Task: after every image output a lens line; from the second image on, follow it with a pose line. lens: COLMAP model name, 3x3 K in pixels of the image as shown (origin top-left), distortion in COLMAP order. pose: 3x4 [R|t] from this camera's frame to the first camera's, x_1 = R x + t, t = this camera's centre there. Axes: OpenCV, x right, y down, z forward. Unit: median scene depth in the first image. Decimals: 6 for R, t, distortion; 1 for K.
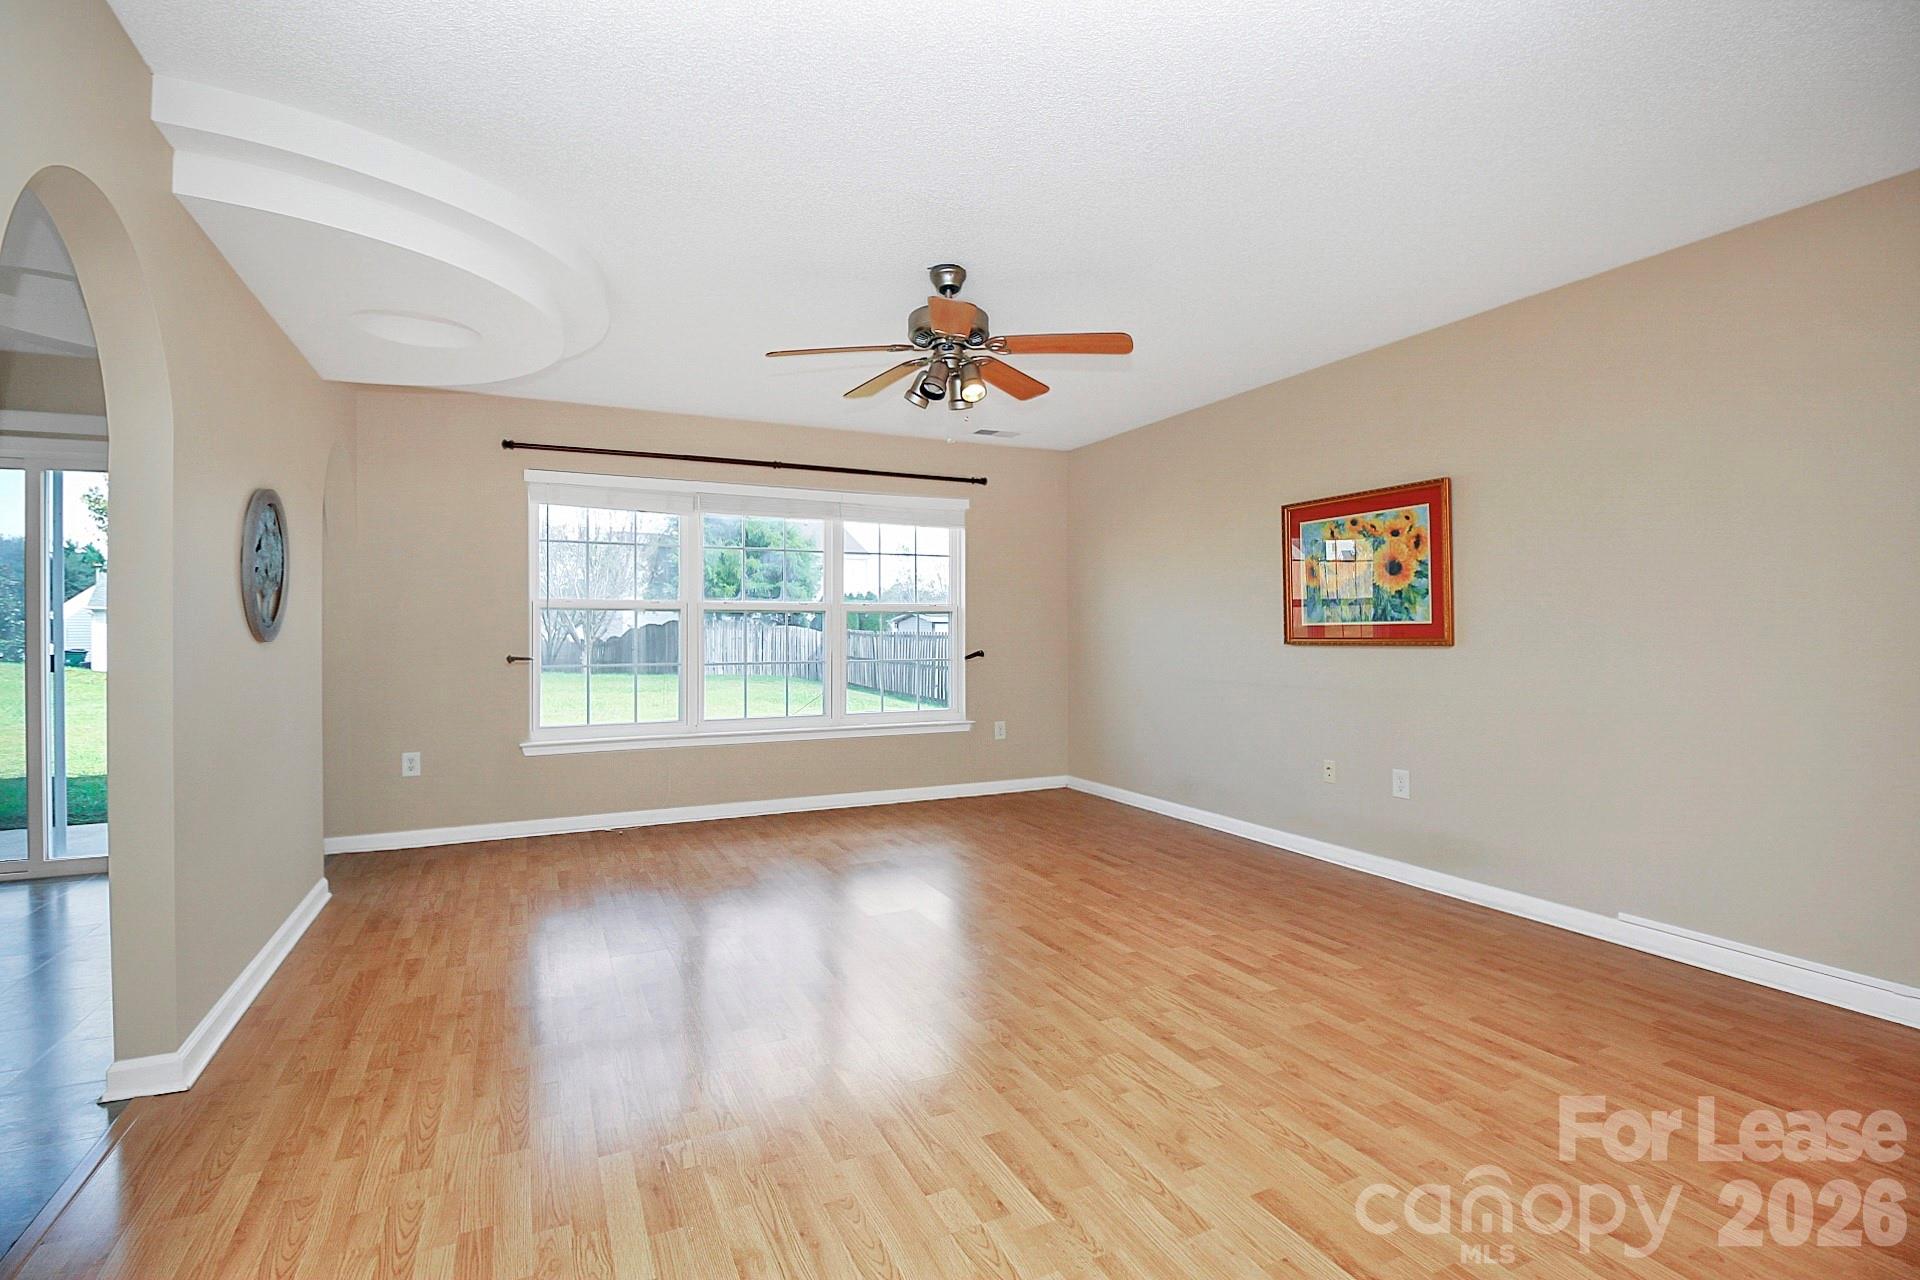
lens RADIAL K [[924.4, 0, 956.5], [0, 924.4, 628.3], [0, 0, 1]] dist [0.002169, -0.000313]
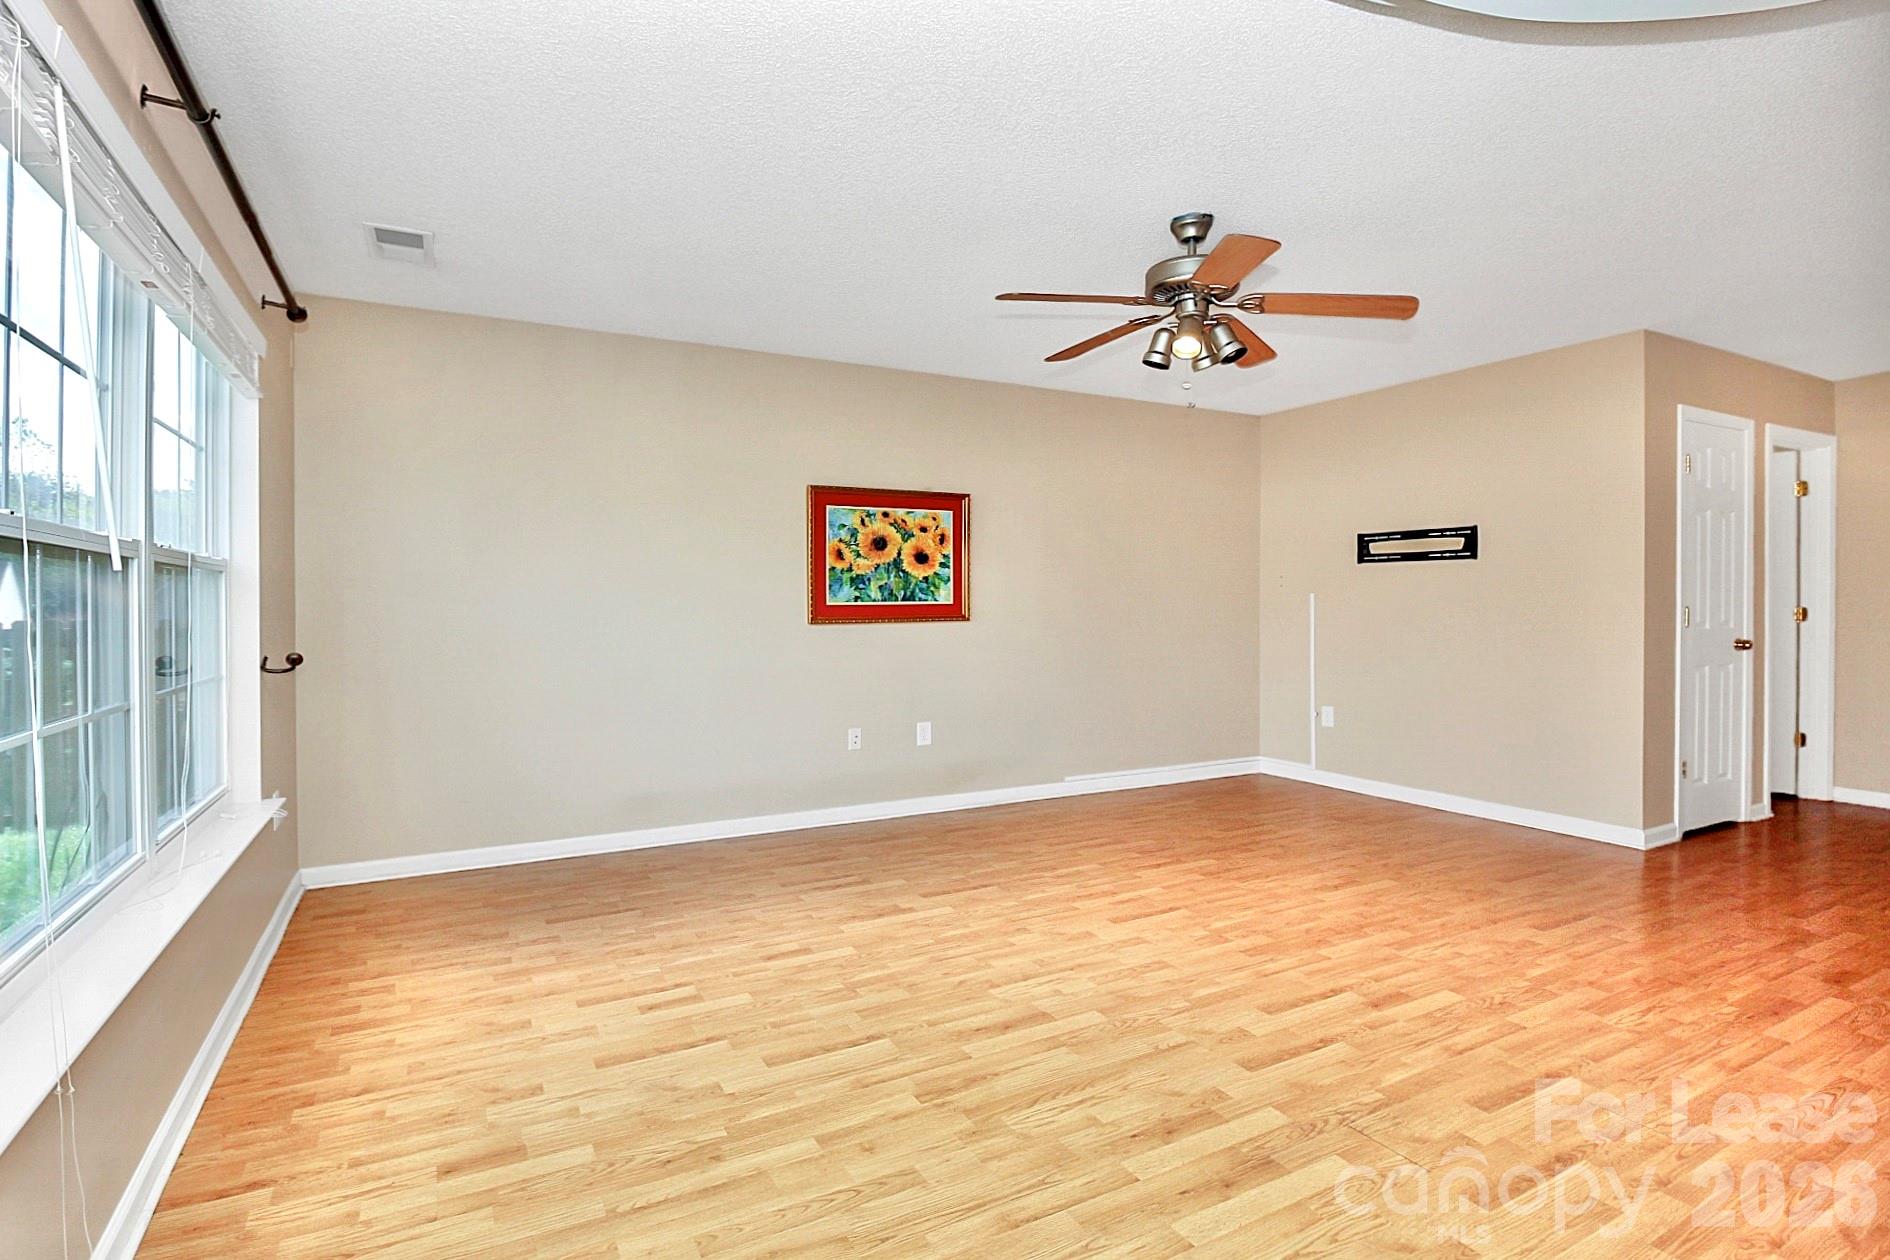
lens RADIAL K [[890.7, 0, 953.9], [0, 890.7, 617.0], [0, 0, 1]] dist [0.007328, -0.015153]
pose [[-0.040866, -0.011828, 0.999095, -0.711119], [0.000223, 0.999930, 0.011847, -0.001643], [-0.999165, 0.000707, -0.040861, 1.020887]]
